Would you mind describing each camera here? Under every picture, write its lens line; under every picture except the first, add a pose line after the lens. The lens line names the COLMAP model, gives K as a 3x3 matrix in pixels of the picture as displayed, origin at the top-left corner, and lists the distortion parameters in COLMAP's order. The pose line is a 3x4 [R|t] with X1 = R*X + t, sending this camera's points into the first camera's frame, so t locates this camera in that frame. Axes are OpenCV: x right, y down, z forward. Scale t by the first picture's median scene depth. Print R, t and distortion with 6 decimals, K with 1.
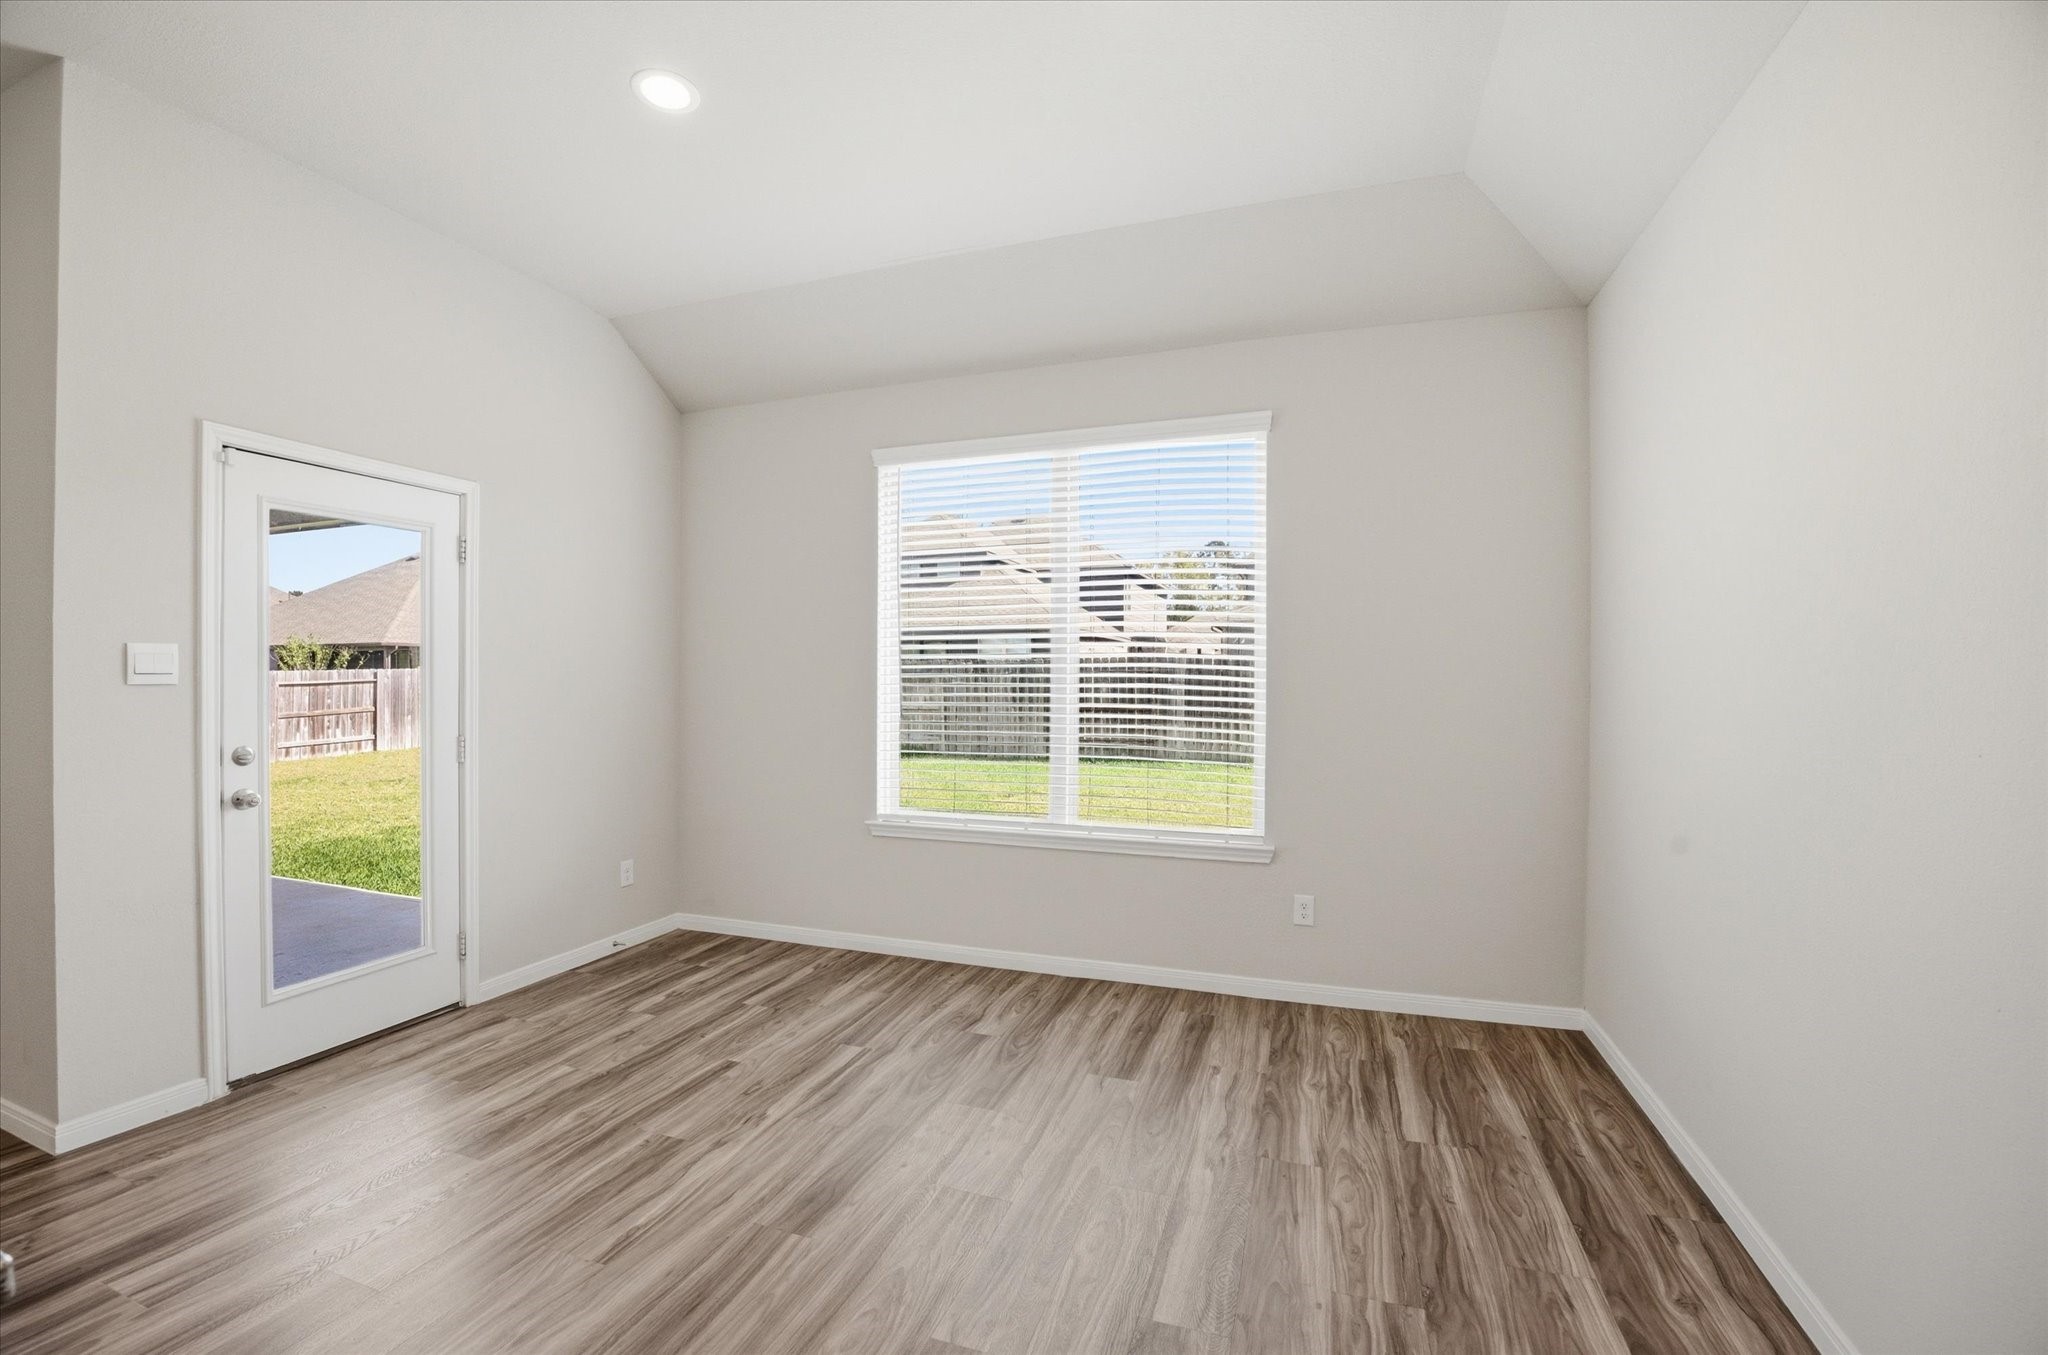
lens RADIAL K [[877.3, 0, 981.9], [0, 877.3, 694.6], [0, 0, 1]] dist [-0.042544, -0.001367]
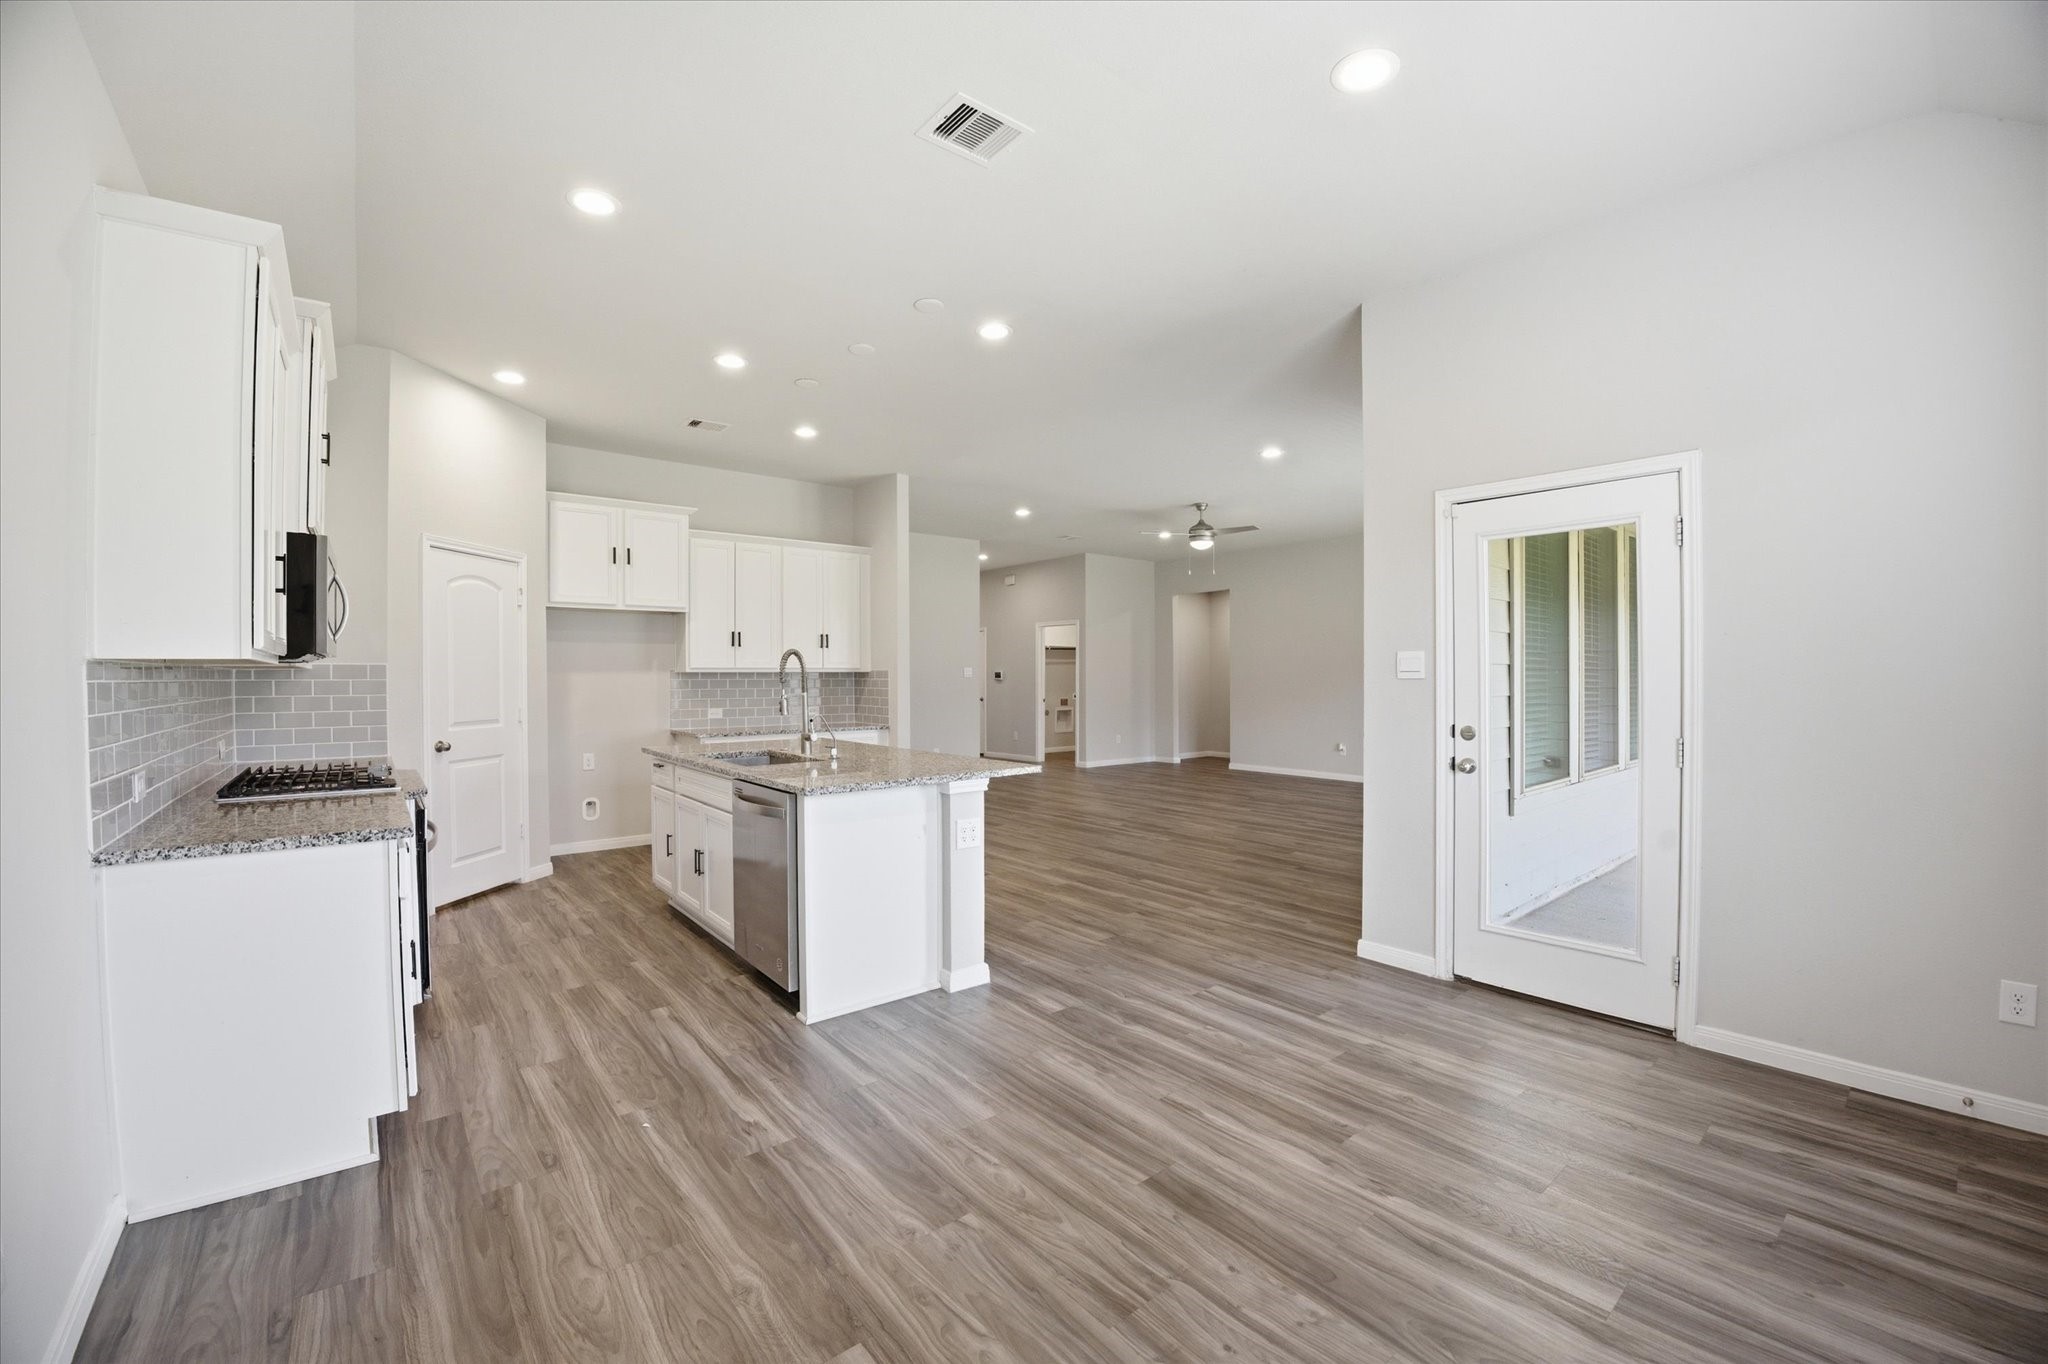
lens RADIAL K [[809.8, 0, 1016.7], [0, 809.8, 670.5], [0, 0, 1]] dist [-0.027762, -0.000392]
pose [[-0.490491, -0.006606, -0.871421, 0.554192], [-0.010053, 0.999948, -0.001922, -0.015024], [0.871388, 0.007818, -0.490532, 0.981406]]
